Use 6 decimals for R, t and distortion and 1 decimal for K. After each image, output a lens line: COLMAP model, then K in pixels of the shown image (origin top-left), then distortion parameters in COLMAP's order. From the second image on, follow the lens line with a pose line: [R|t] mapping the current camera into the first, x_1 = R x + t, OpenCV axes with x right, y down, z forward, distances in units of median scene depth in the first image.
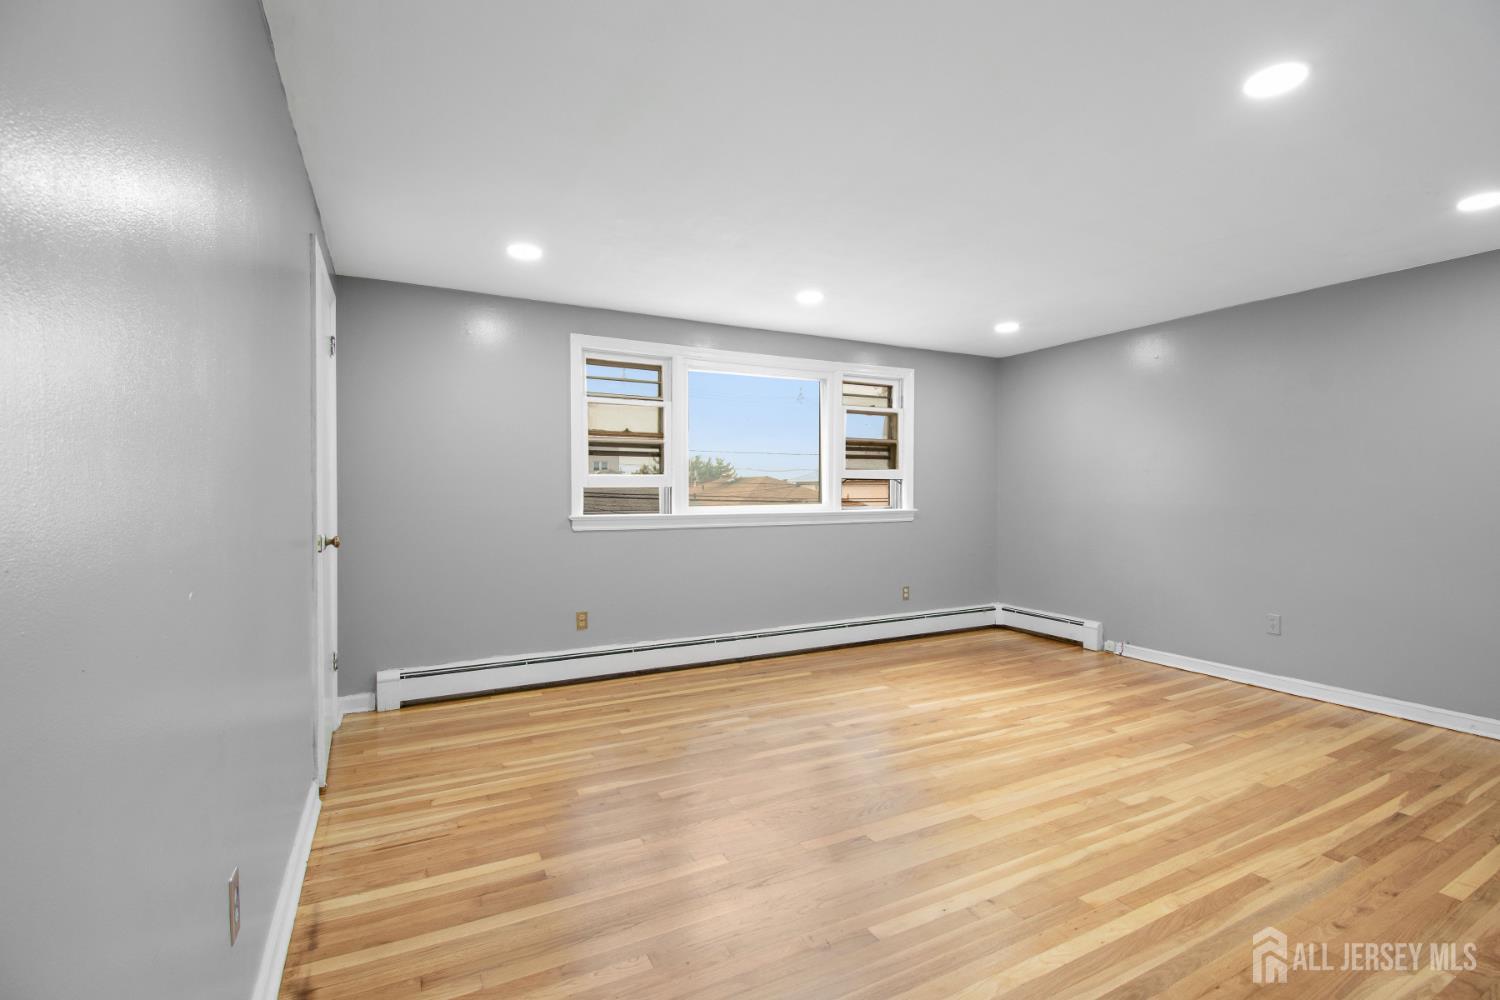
lens RADIAL K [[671.1, 0, 755.2], [0, 671.1, 487.9], [0, 0, 1]] dist [0.014887, -0.023448]
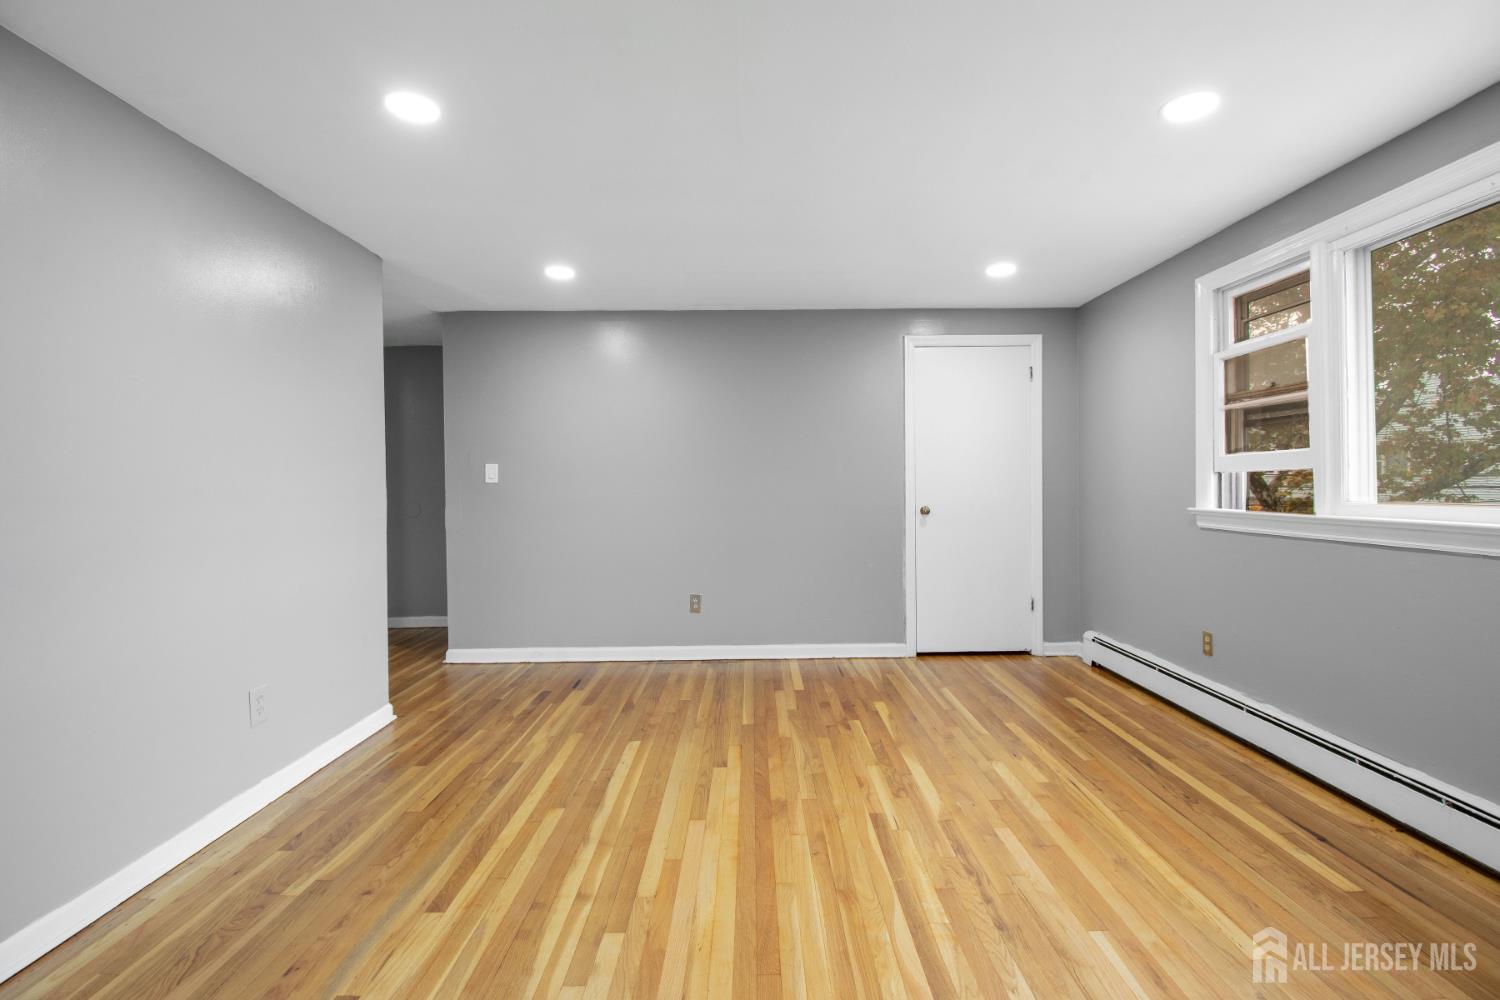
lens RADIAL K [[671.1, 0, 755.2], [0, 671.1, 487.9], [0, 0, 1]] dist [0.014887, -0.023448]
pose [[-0.454854, 0.012431, -0.890479, 0.818242], [0.014033, 0.999878, 0.006790, 0.004995], [0.890455, -0.009408, -0.454973, 1.083051]]
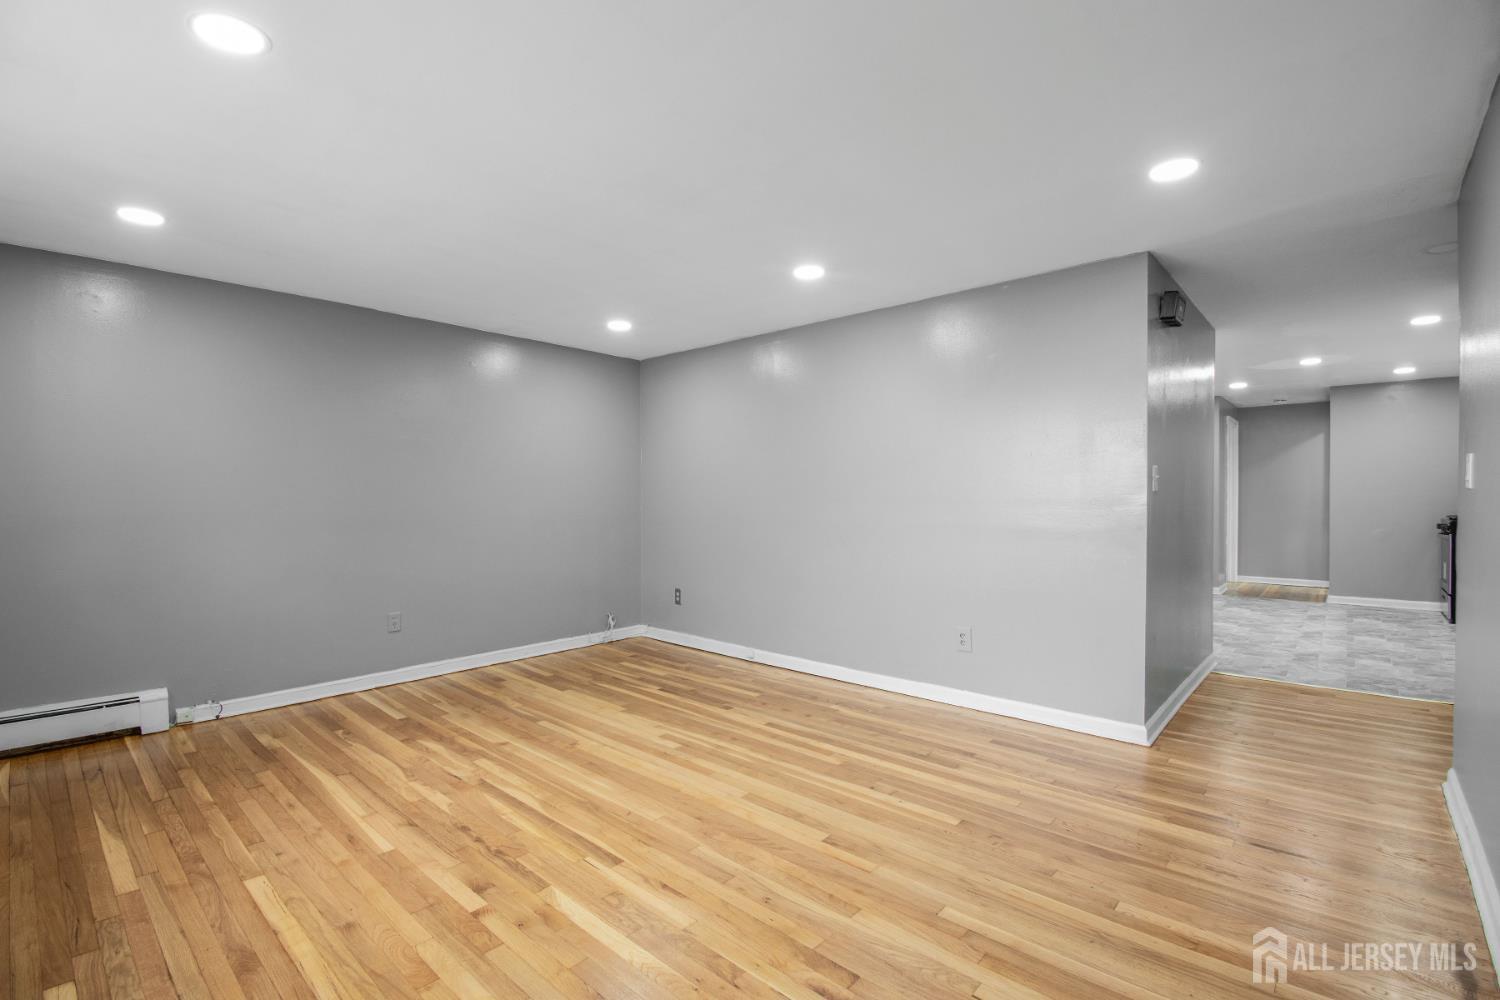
lens RADIAL K [[671.1, 0, 755.2], [0, 671.1, 487.9], [0, 0, 1]] dist [0.014887, -0.023448]
pose [[-0.355753, 0.014752, 0.934463, -0.495998], [-0.000383, 0.999873, -0.015931, 0.008418], [-0.934580, -0.006025, -0.355703, 0.979535]]
